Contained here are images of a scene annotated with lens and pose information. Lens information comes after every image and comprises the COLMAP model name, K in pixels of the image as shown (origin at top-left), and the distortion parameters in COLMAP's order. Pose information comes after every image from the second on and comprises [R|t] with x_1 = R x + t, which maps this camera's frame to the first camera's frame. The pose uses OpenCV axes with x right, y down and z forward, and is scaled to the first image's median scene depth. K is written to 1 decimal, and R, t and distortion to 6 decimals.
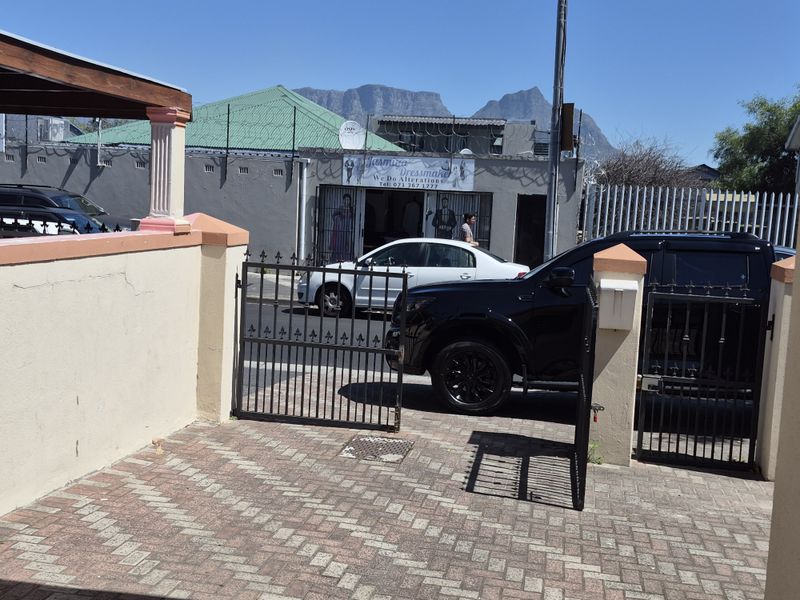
lens RADIAL K [[891.6, 0, 400.0], [0, 891.6, 301.2], [0, 0, 1]] dist [0.000144, 0.000000]
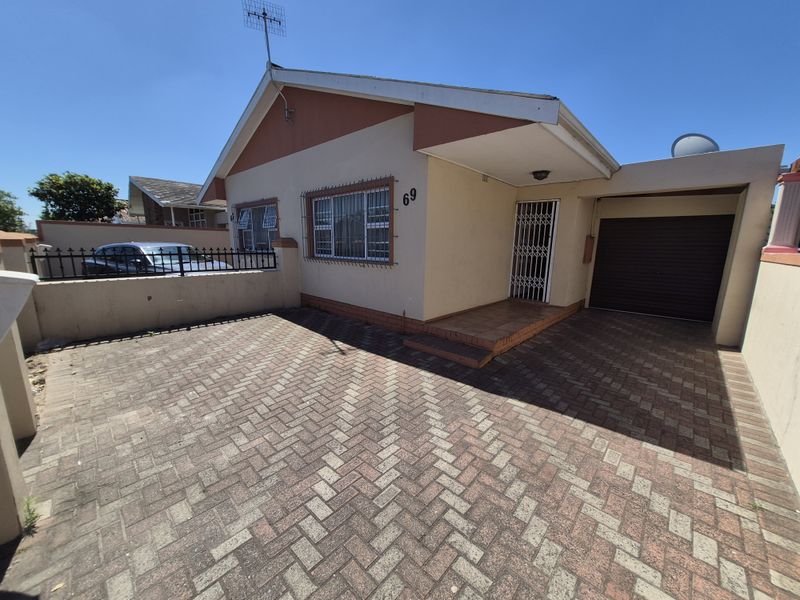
lens RADIAL K [[313.1, 0, 404.9], [0, 313.1, 303.3], [0, 0, 1]] dist [0.003045, -0.000889]
pose [[-0.846763, -0.168001, 0.504745, -0.201584], [-0.003883, 0.950750, 0.309936, -0.101610], [-0.531956, 0.260482, -0.805712, 1.372732]]
